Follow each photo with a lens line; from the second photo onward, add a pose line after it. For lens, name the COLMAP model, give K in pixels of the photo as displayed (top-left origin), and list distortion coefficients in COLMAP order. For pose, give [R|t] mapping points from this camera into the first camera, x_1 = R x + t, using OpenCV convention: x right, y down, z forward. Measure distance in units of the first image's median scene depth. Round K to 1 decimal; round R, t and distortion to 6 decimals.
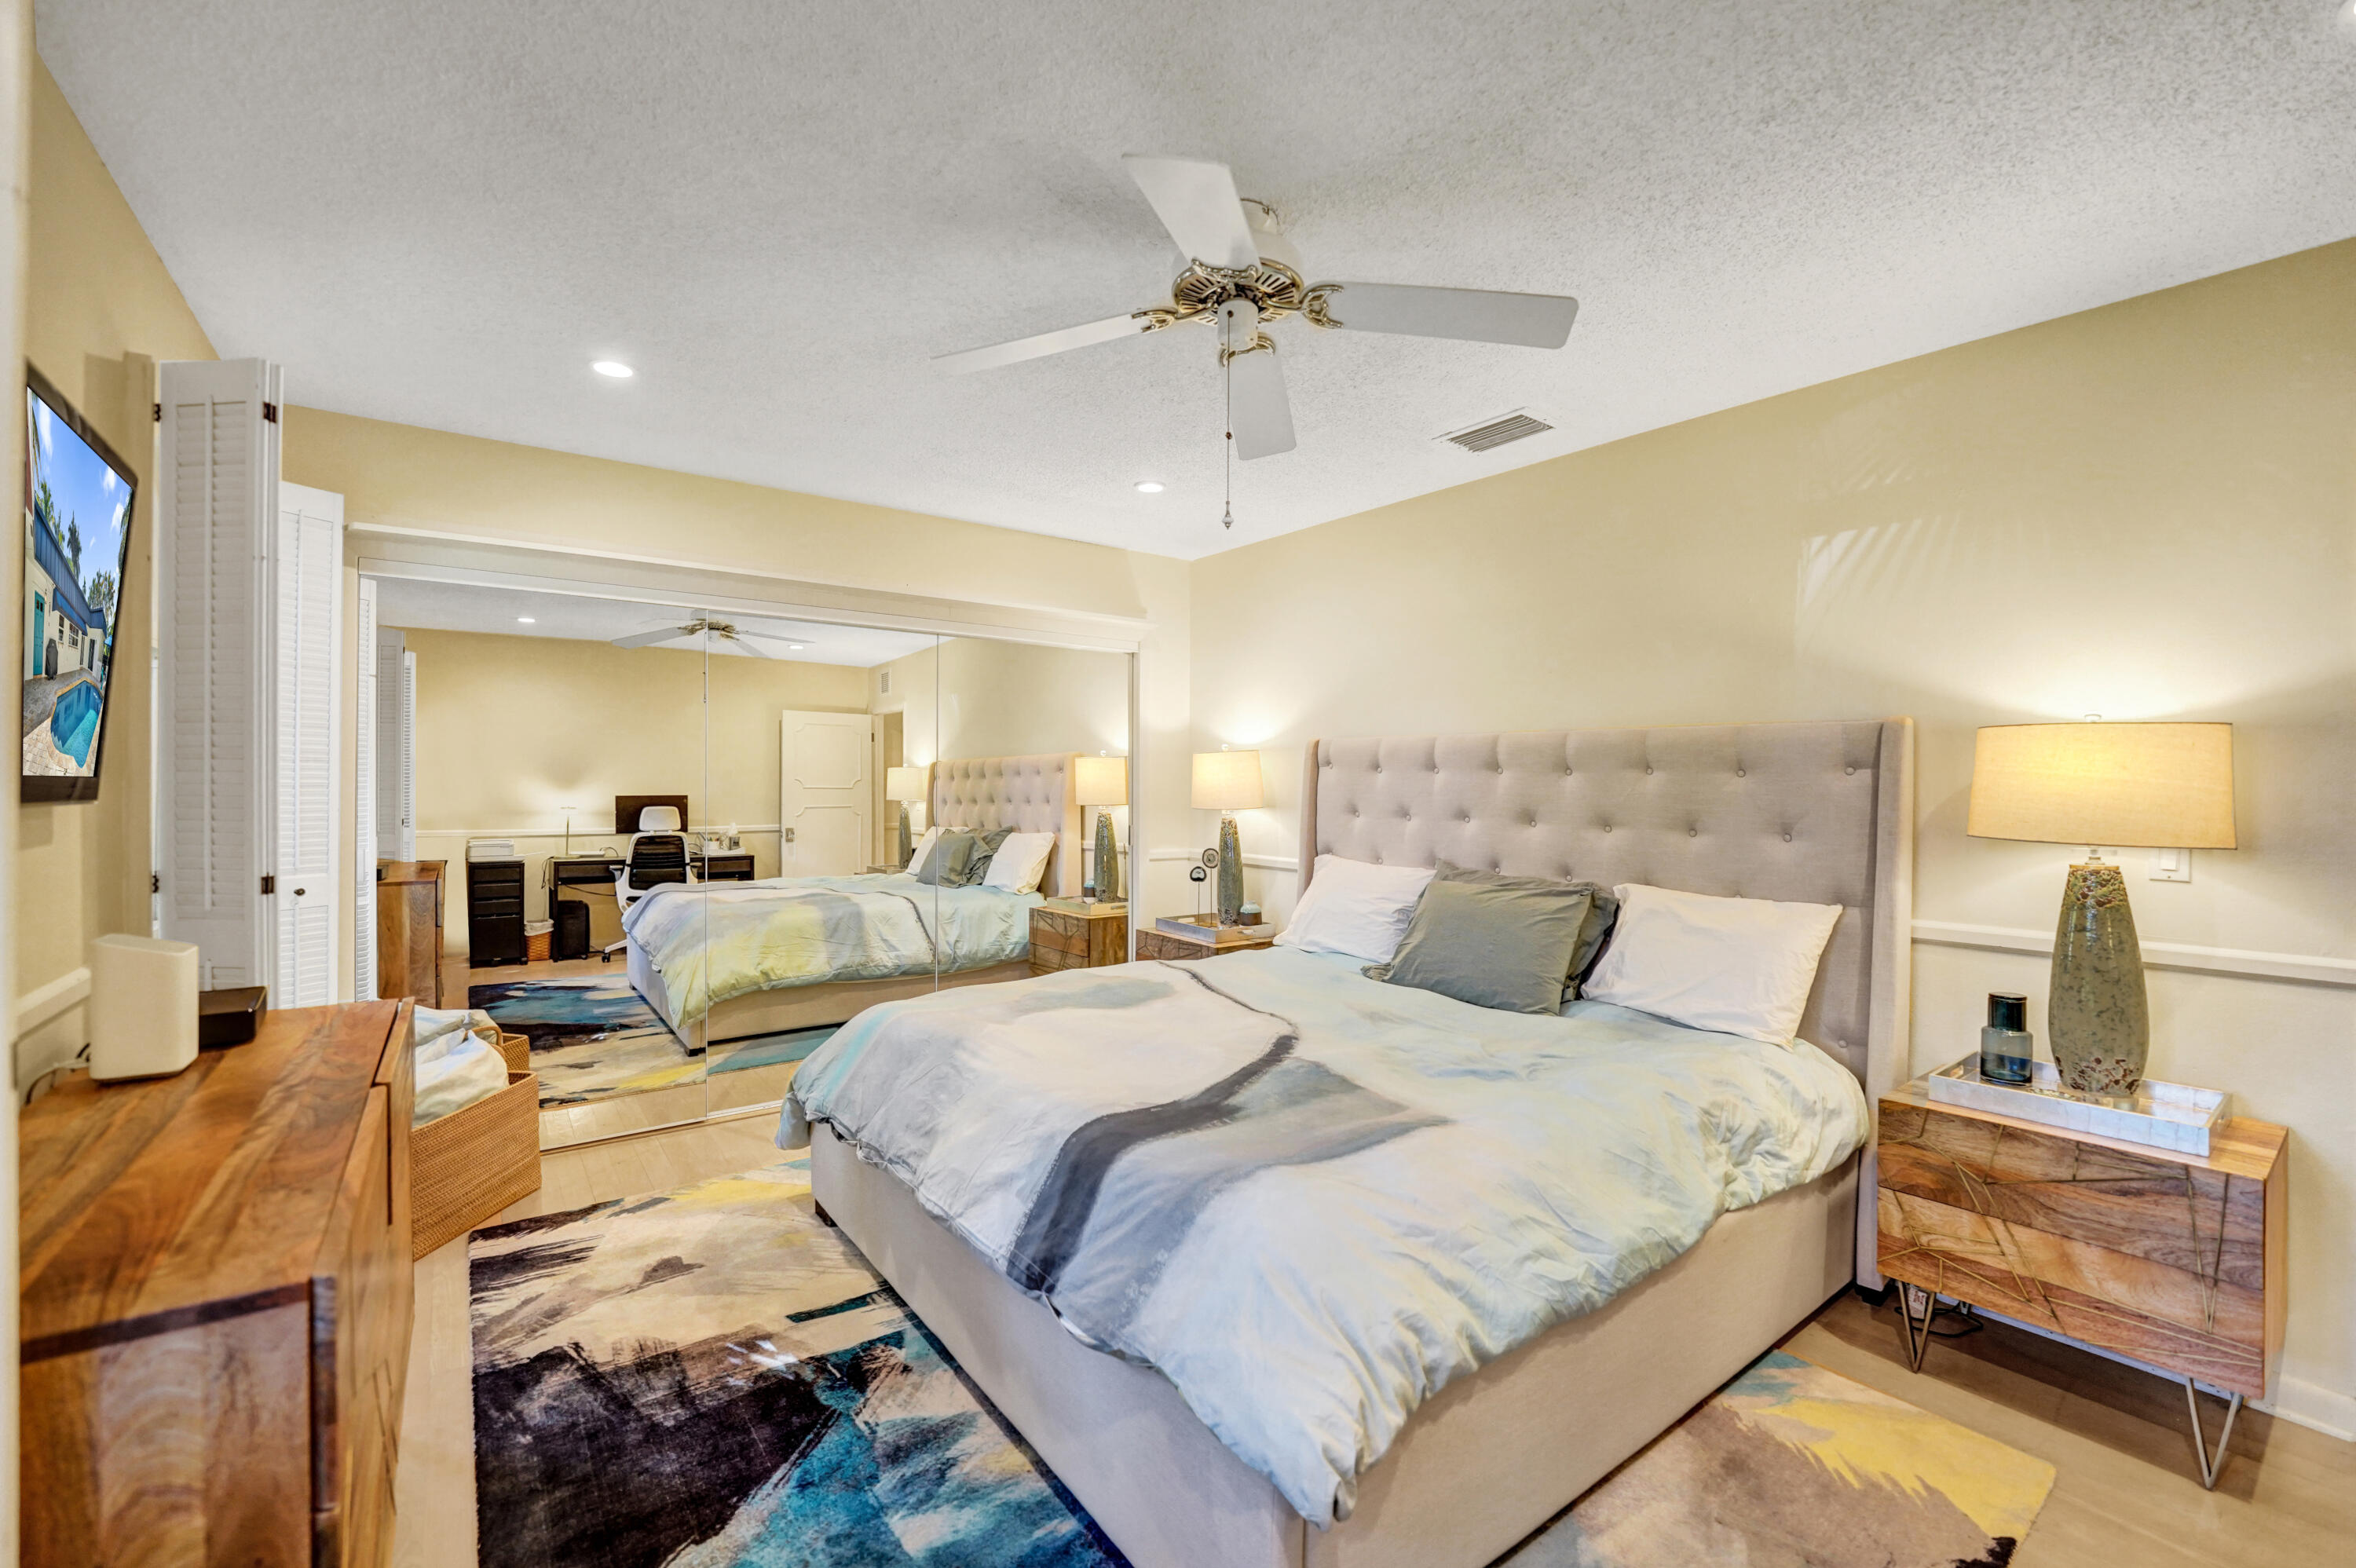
lens RADIAL K [[963.0, 0, 1182.1], [0, 963.0, 768.6], [0, 0, 1]] dist [0.030690, 0.000008]
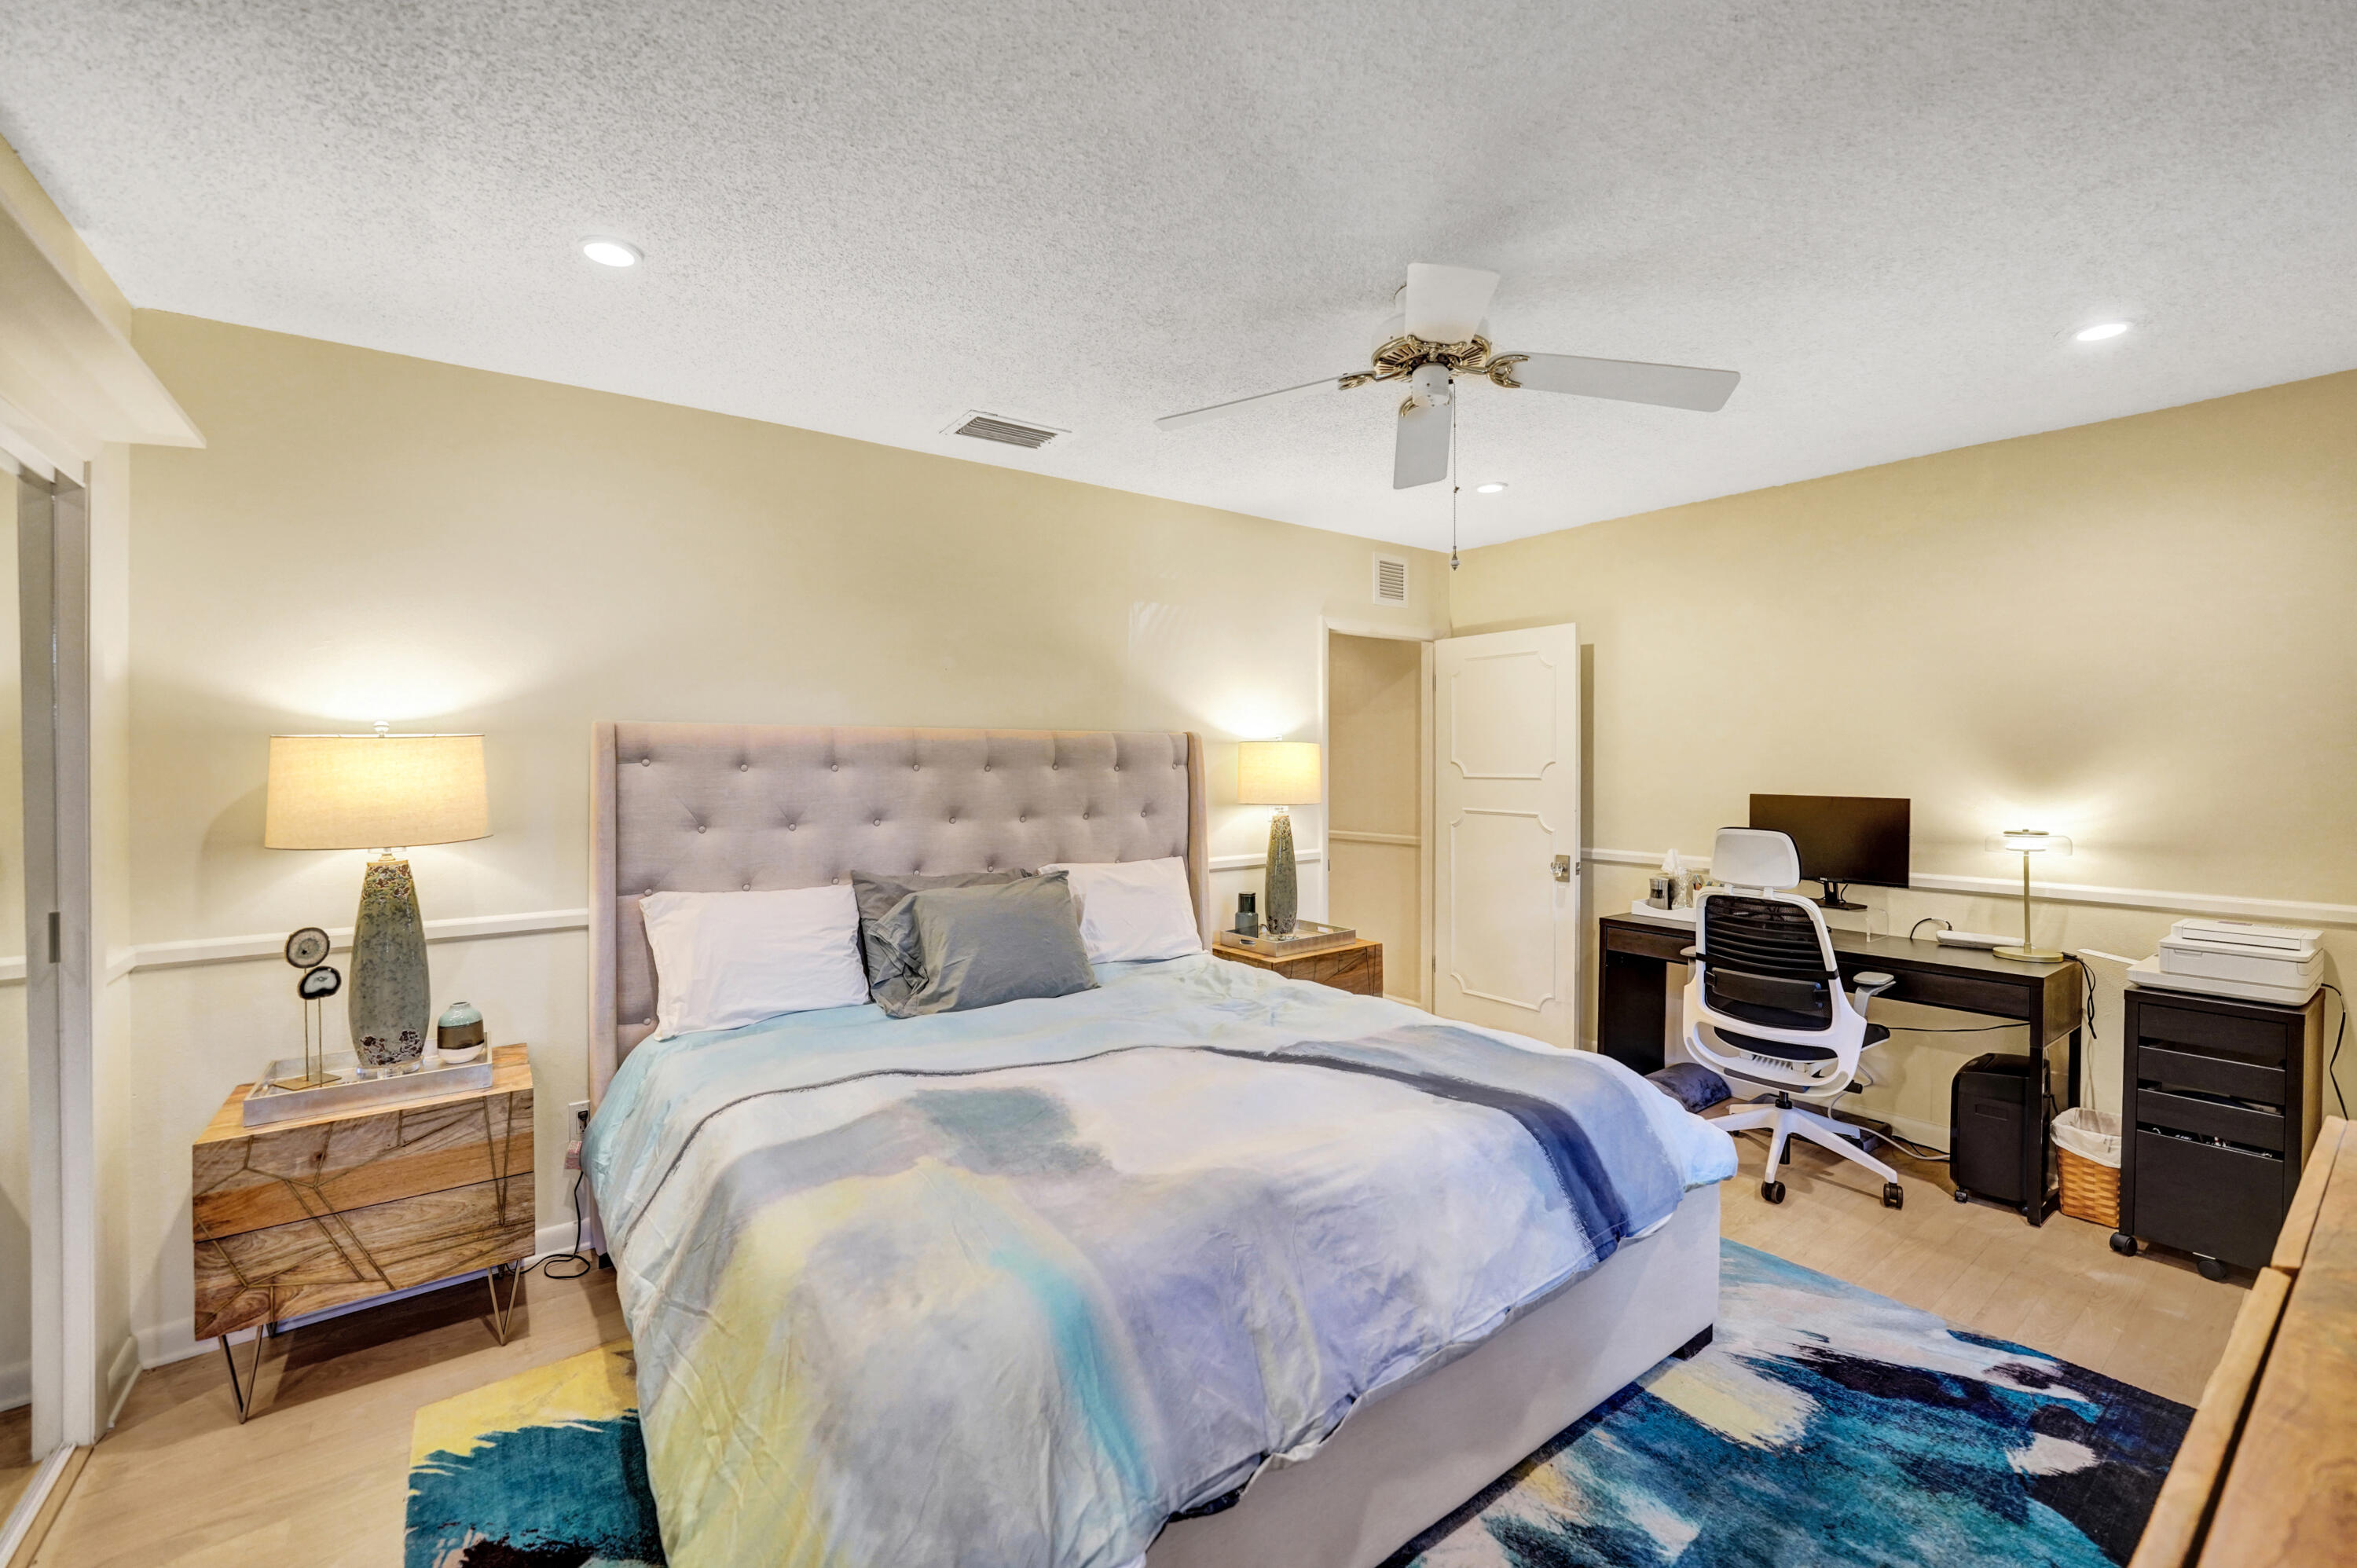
lens RADIAL K [[967.1, 0, 1163.6], [0, 967.1, 788.4], [0, 0, 1]] dist [-0.023636, 0.000223]
pose [[0.018425, -0.020291, 0.999624, -0.735086], [0.001490, 0.999793, 0.020267, 0.004457], [-0.999829, 0.001116, 0.018451, 0.902373]]
